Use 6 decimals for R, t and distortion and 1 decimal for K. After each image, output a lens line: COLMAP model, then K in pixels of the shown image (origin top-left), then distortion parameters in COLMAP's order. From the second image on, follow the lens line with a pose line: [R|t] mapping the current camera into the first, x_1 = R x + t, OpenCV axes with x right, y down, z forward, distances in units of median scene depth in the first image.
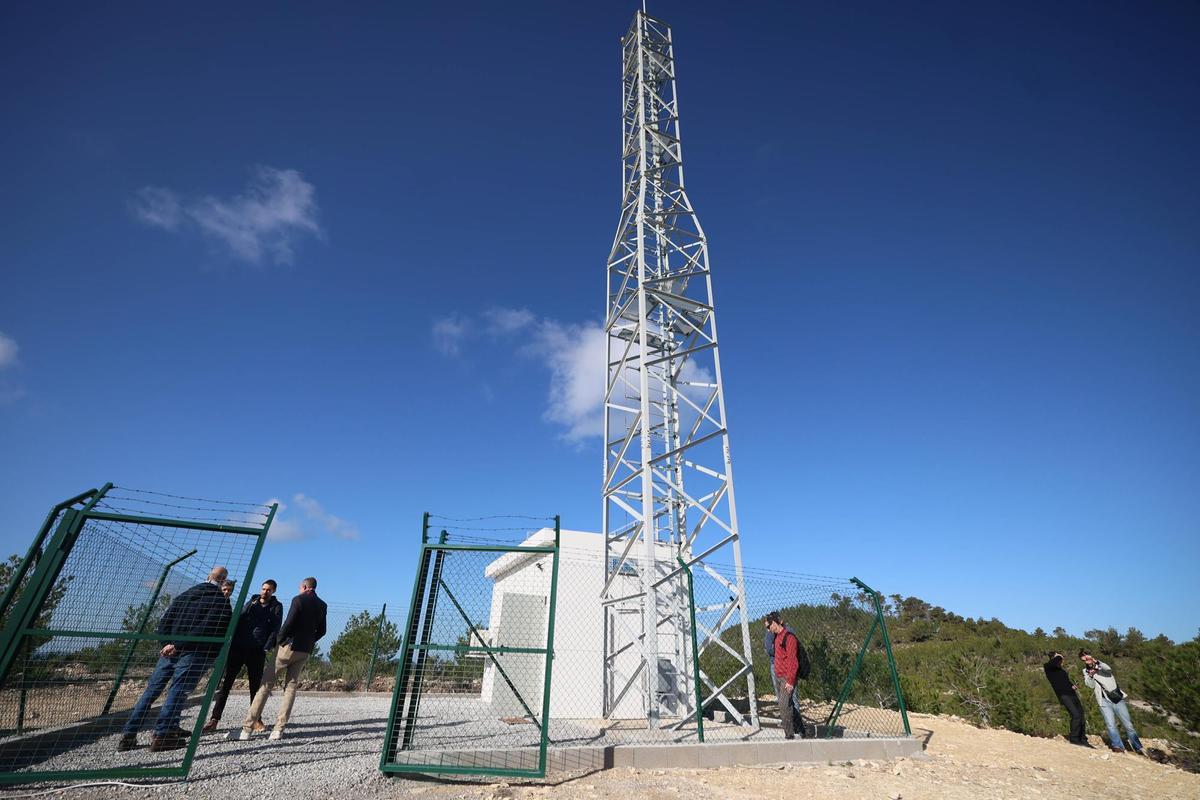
lens RADIAL K [[519.0, 0, 599.1], [0, 519.0, 392.7], [0, 0, 1]] dist [-0.000686, -0.000508]
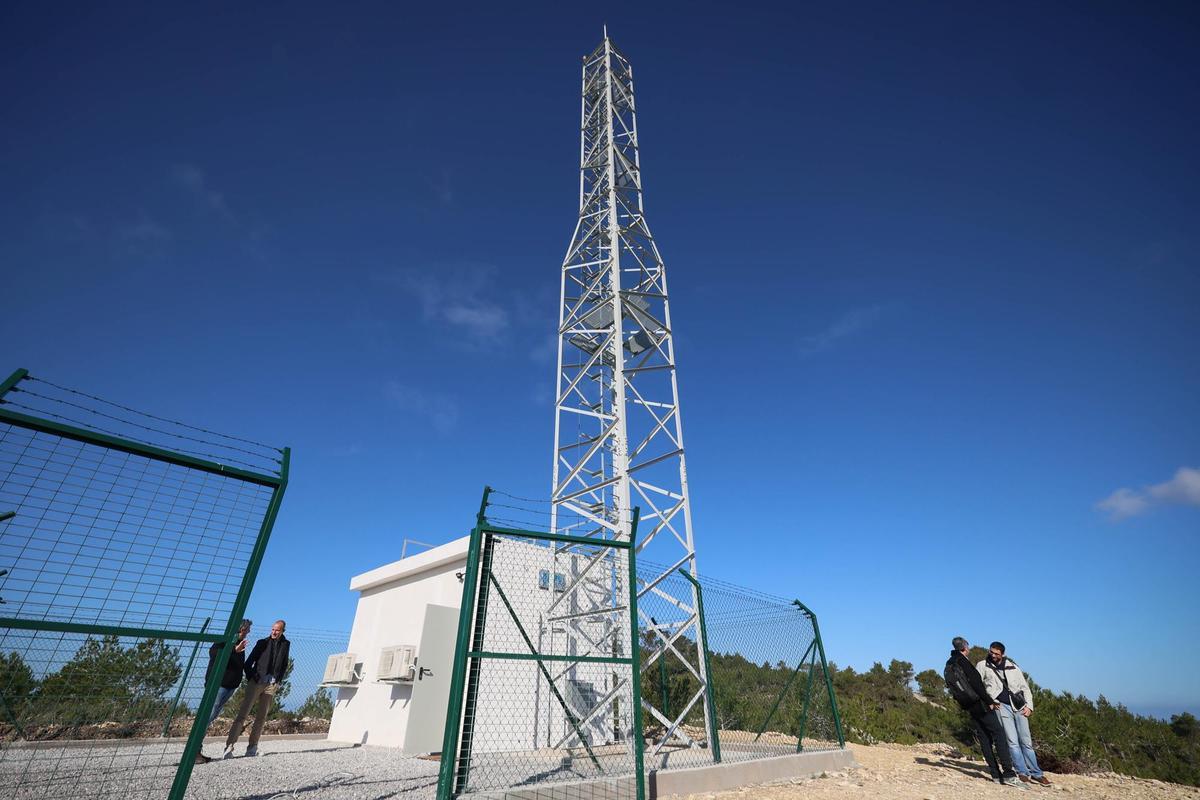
lens RADIAL K [[516.2, 0, 600.0], [0, 516.2, 400.0], [0, 0, 1]] dist [-0.018491, 0.010720]
pose [[0.928395, 0.168503, 0.331193, -0.237878], [-0.153117, 0.985566, -0.072216, 0.068490], [-0.338581, 0.016333, 0.940795, 0.102748]]
